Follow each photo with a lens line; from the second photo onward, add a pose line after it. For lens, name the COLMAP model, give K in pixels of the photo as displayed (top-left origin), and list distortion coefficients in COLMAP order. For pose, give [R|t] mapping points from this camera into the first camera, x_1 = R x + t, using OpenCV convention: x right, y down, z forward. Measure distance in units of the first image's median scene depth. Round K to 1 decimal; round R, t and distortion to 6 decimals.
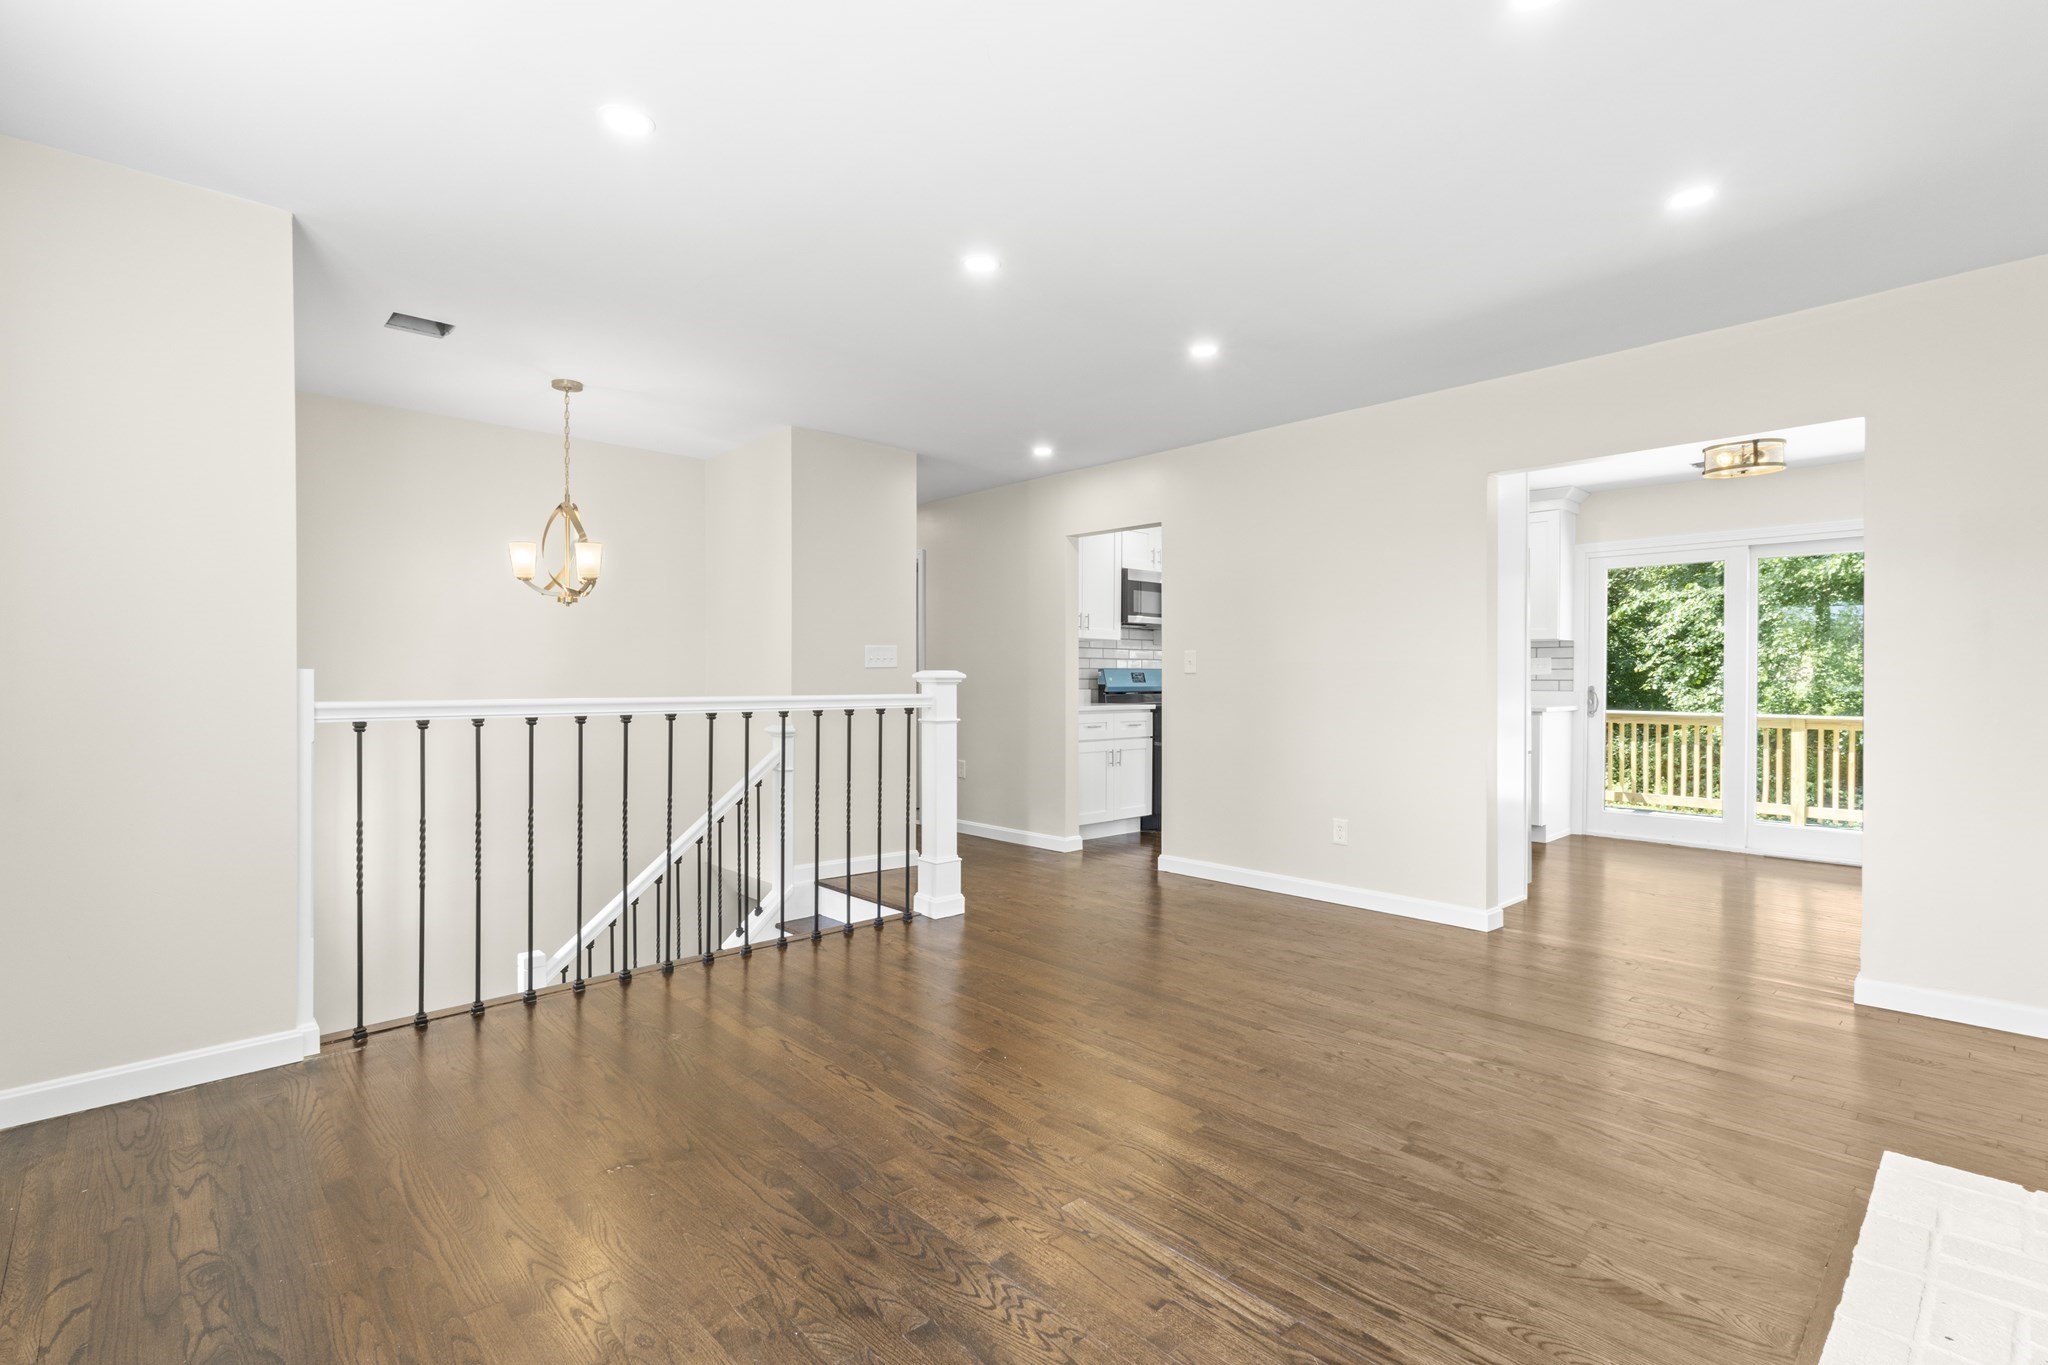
lens RADIAL K [[952.6, 0, 1018.9], [0, 952.6, 679.4], [0, 0, 1]] dist [0.002897, 0.000978]
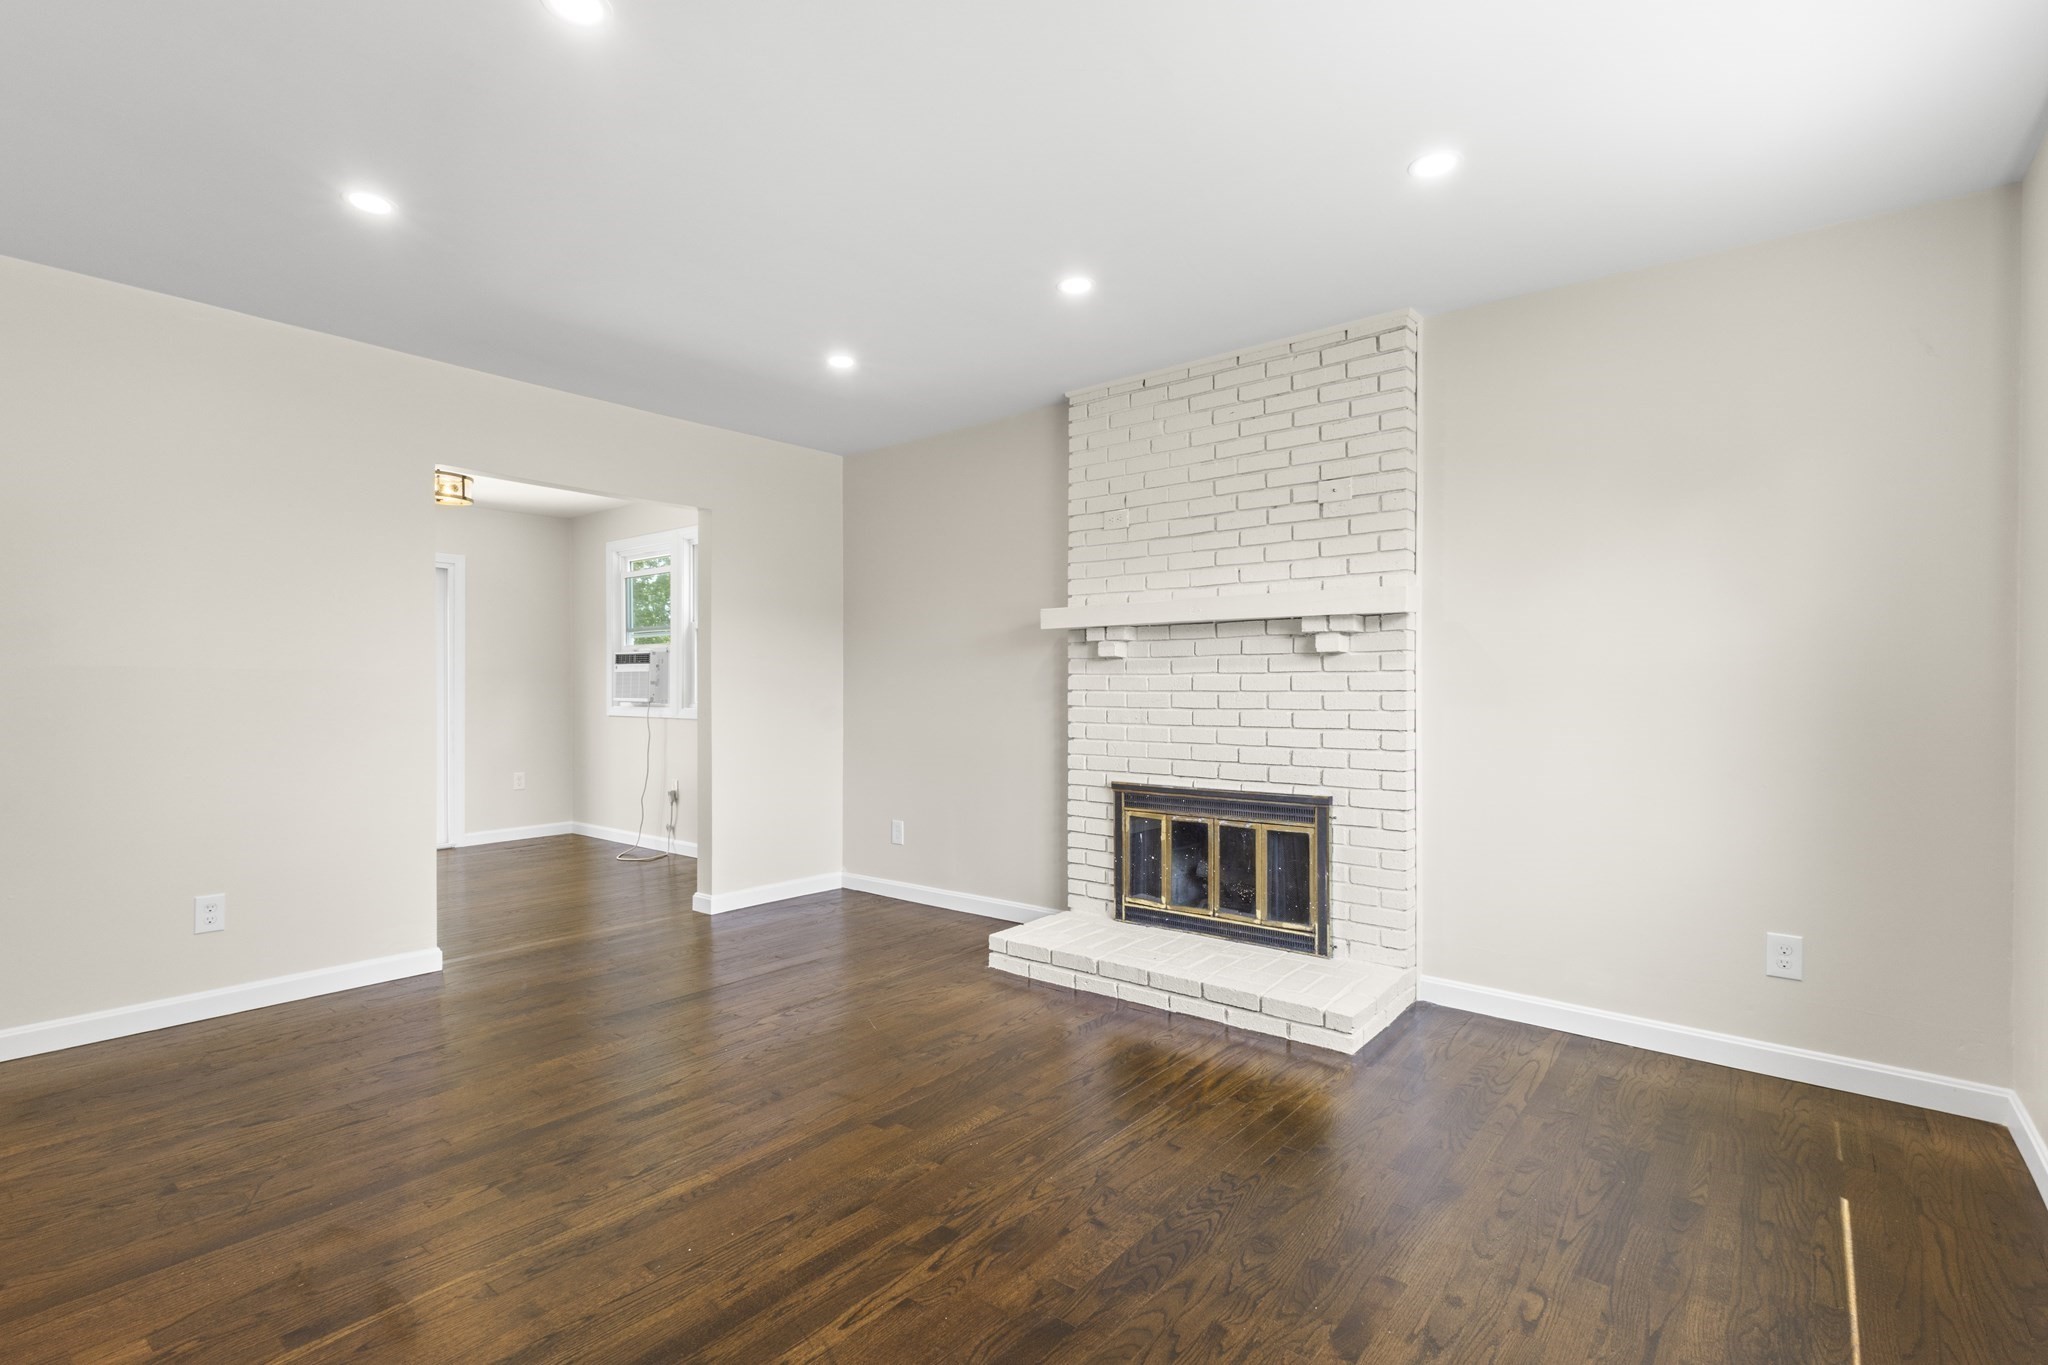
lens RADIAL K [[961.1, 0, 1020.2], [0, 961.1, 696.8], [0, 0, 1]] dist [0.005527, 0.000876]
pose [[-0.137266, -0.011337, 0.990469, -0.413548], [0.000646, 0.999933, 0.011535, -0.004751], [-0.990534, 0.002223, -0.137250, 0.487126]]
